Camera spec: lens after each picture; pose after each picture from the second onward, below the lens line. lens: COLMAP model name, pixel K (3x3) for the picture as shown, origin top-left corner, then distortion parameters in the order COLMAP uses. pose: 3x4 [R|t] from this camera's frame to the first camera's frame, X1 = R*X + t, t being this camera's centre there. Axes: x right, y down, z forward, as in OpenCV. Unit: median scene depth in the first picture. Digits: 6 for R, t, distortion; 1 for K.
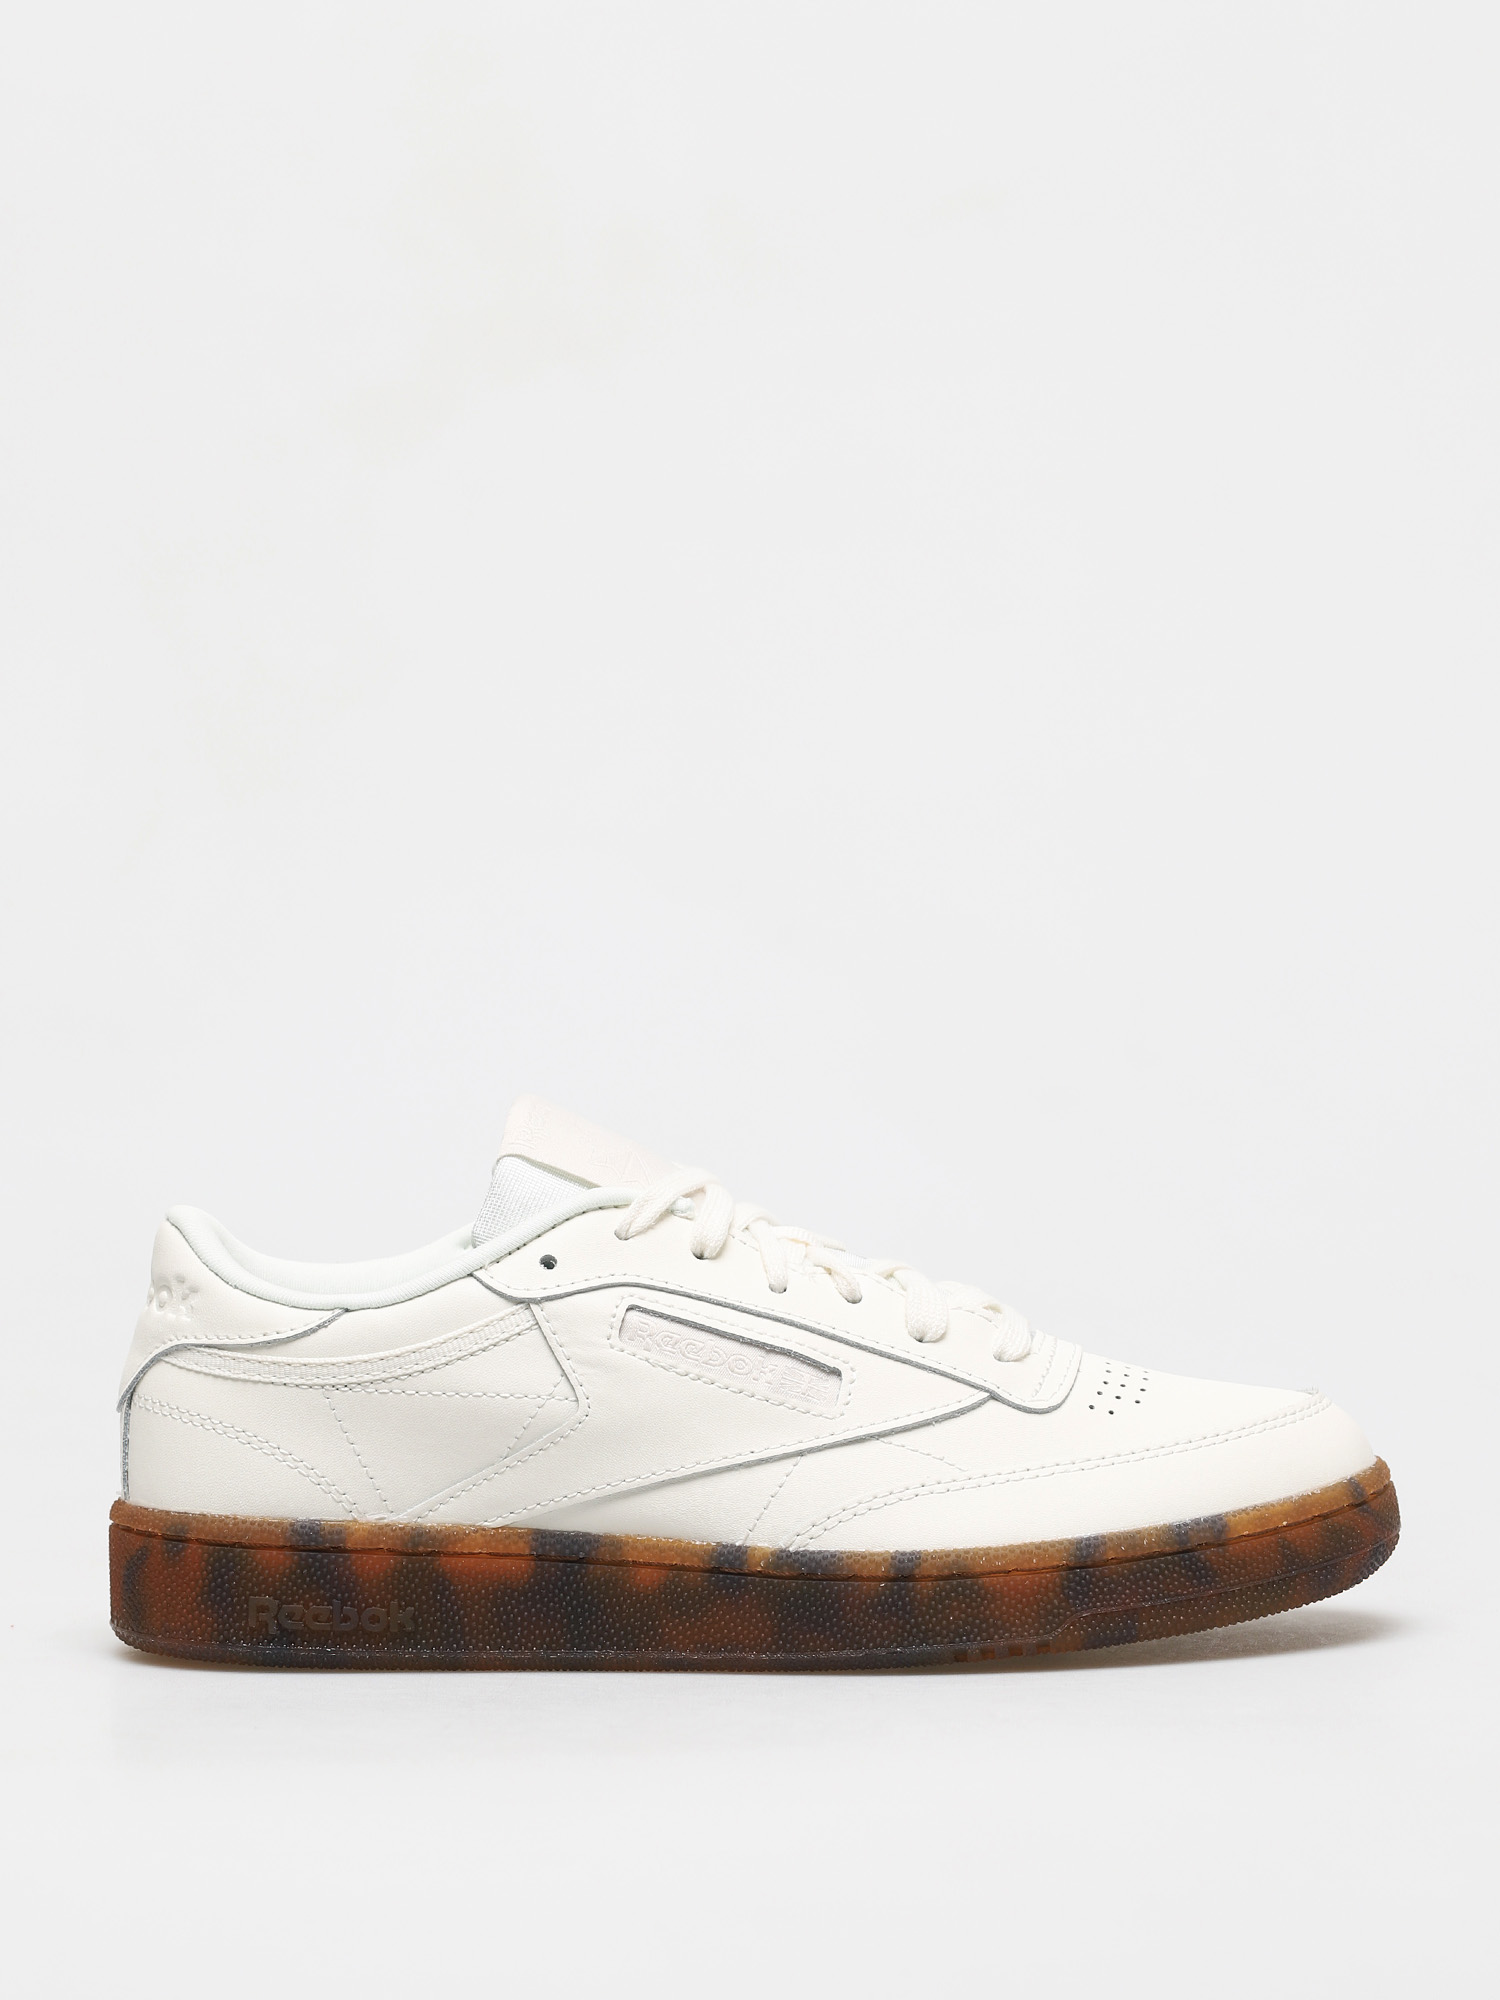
lens RADIAL K [[8356.2, 0, 752.1], [0, 8356.2, 999.9], [0, 0, 1]] dist [-0.148845, 0.000000]
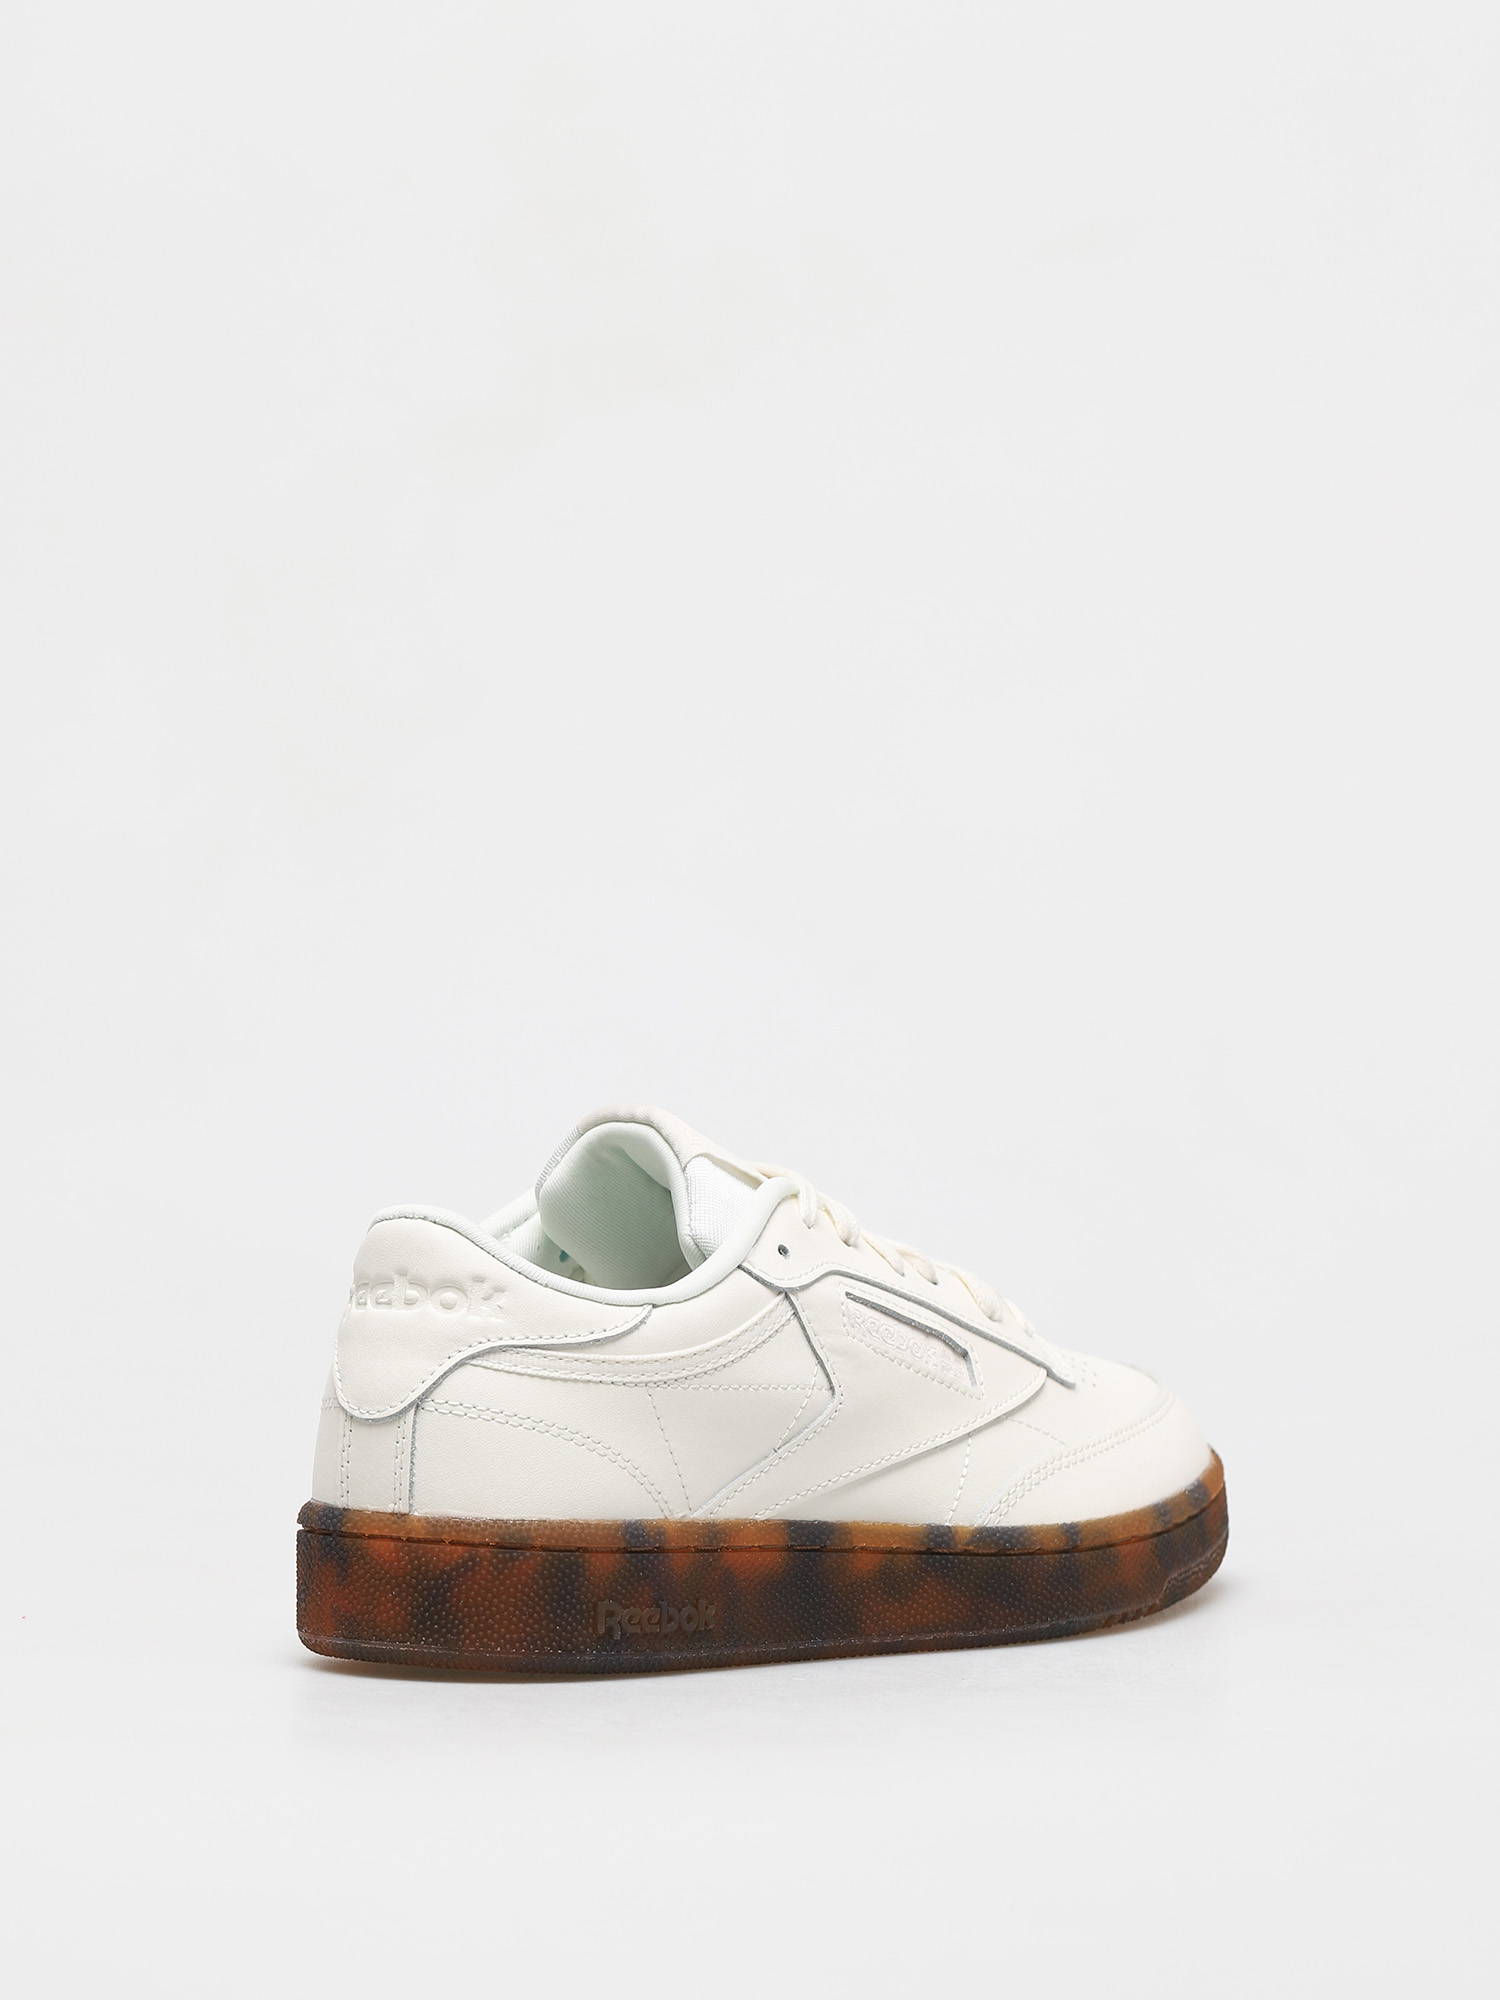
lens RADIAL K [[8356.2, 0, 749.8], [0, 8356.2, 1000.1], [0, 0, 1]] dist [-0.148845, 0.000000]
pose [[0.638342, 0.006257, 0.769727, -0.797588], [0.004699, 0.999917, -0.012025, 0.013186], [-0.769739, 0.011293, 0.638259, 0.365463]]
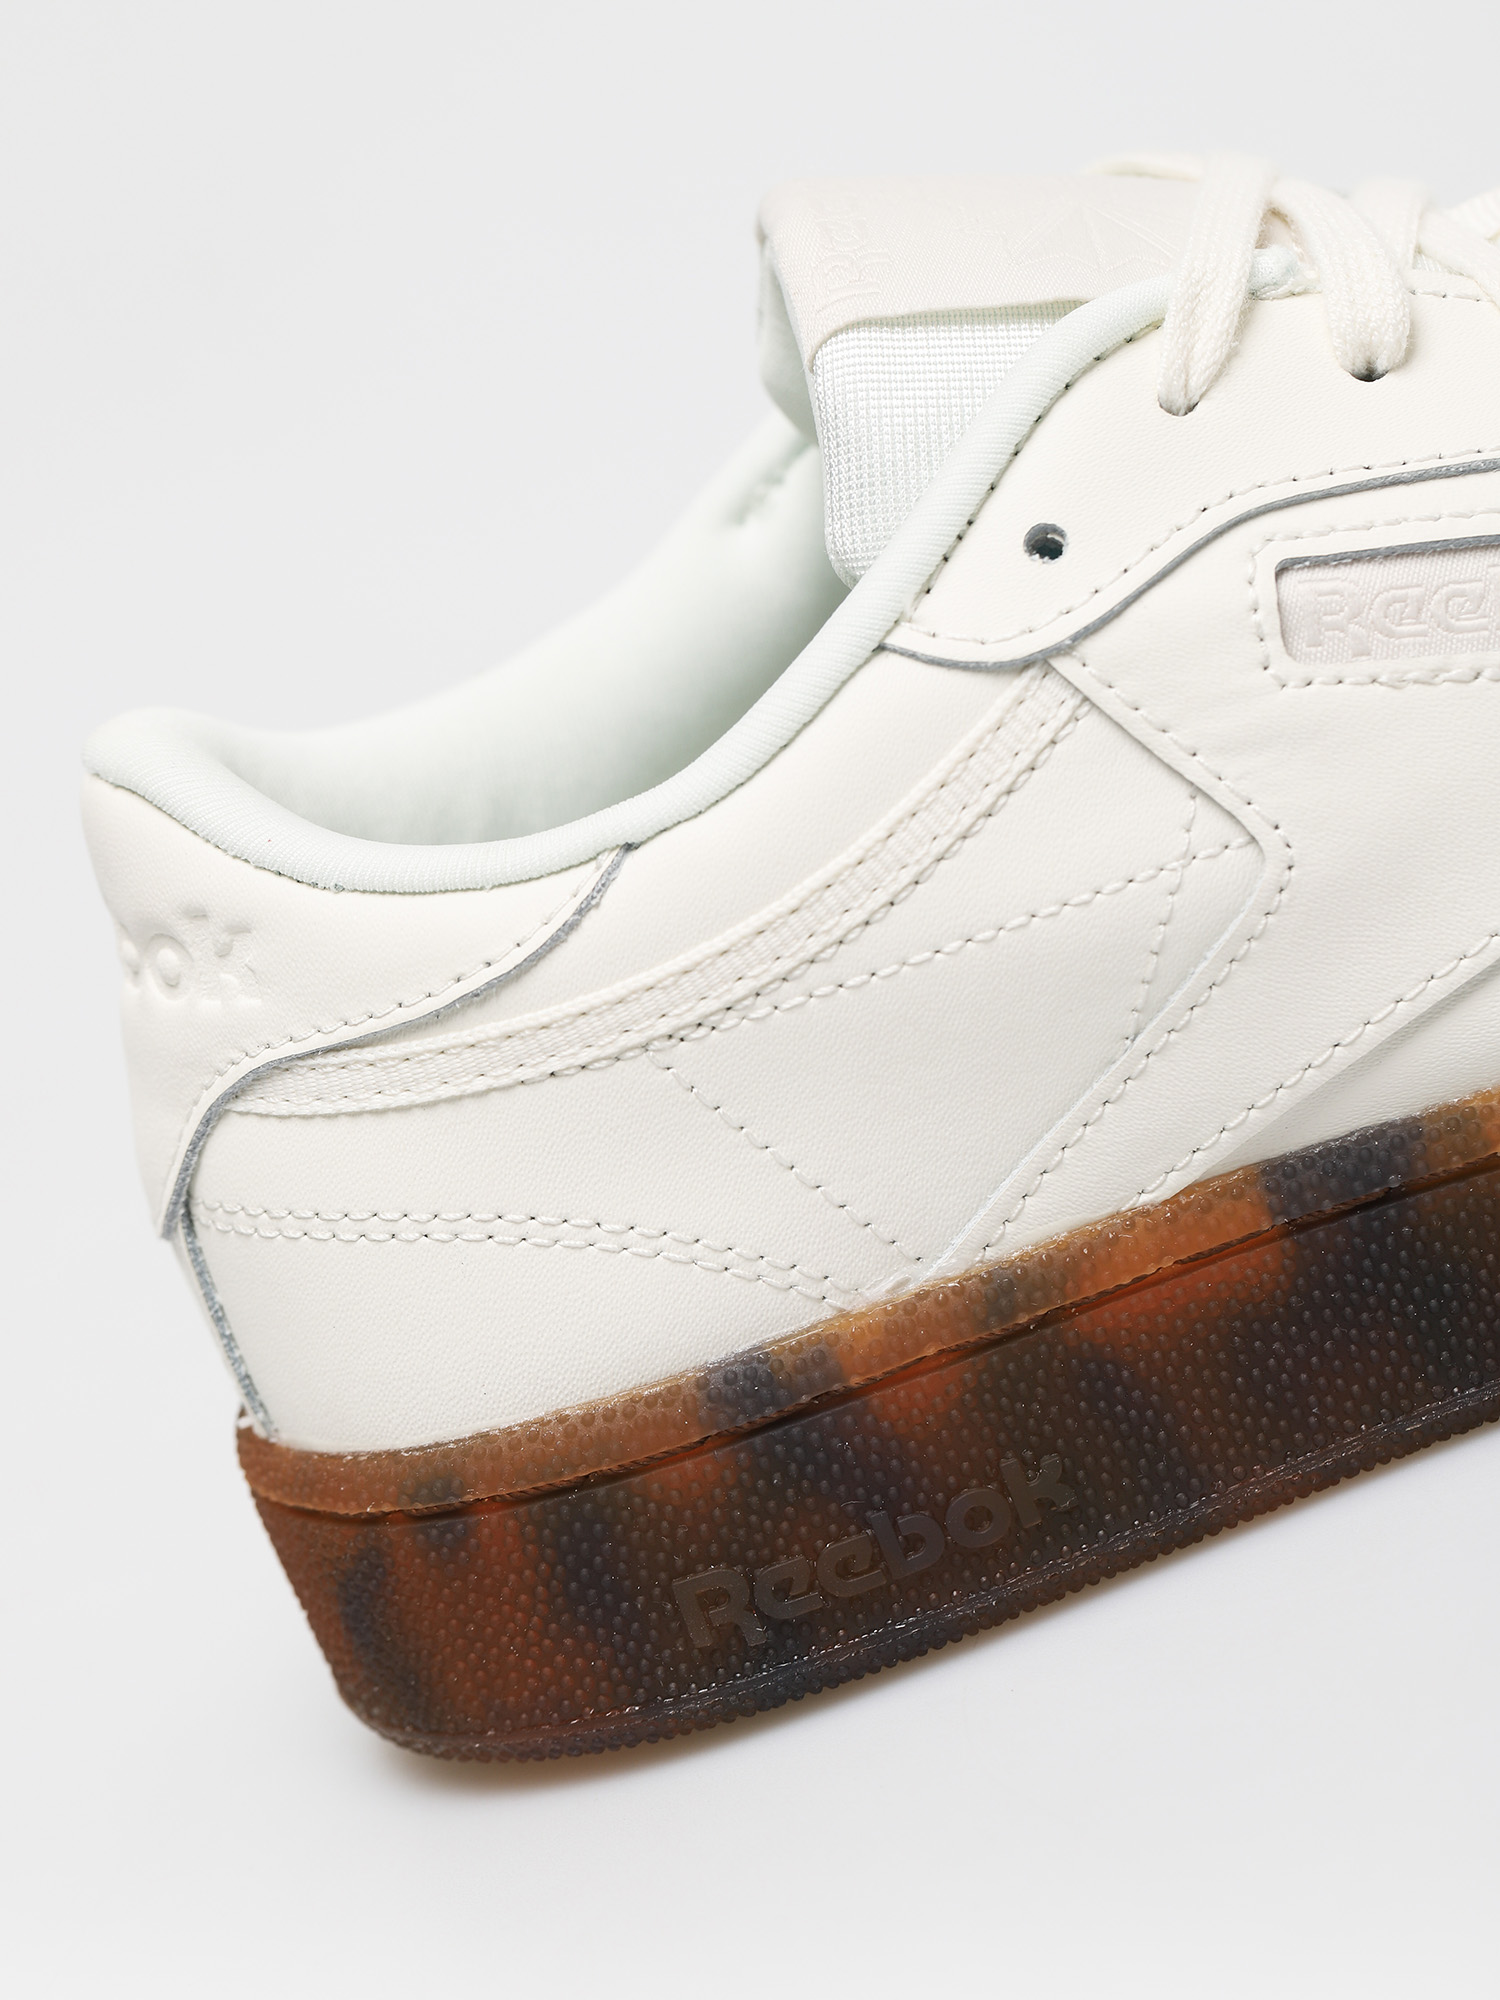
lens RADIAL K [[8356.2, 0, 748.7], [0, 8356.2, 1000.1], [0, 0, 1]] dist [-0.148845, 0.000000]
pose [[0.923409, -0.383292, 0.020081, -0.054032], [0.370861, 0.904493, 0.210605, -0.038284], [-0.098886, -0.187028, 0.977365, 0.608160]]
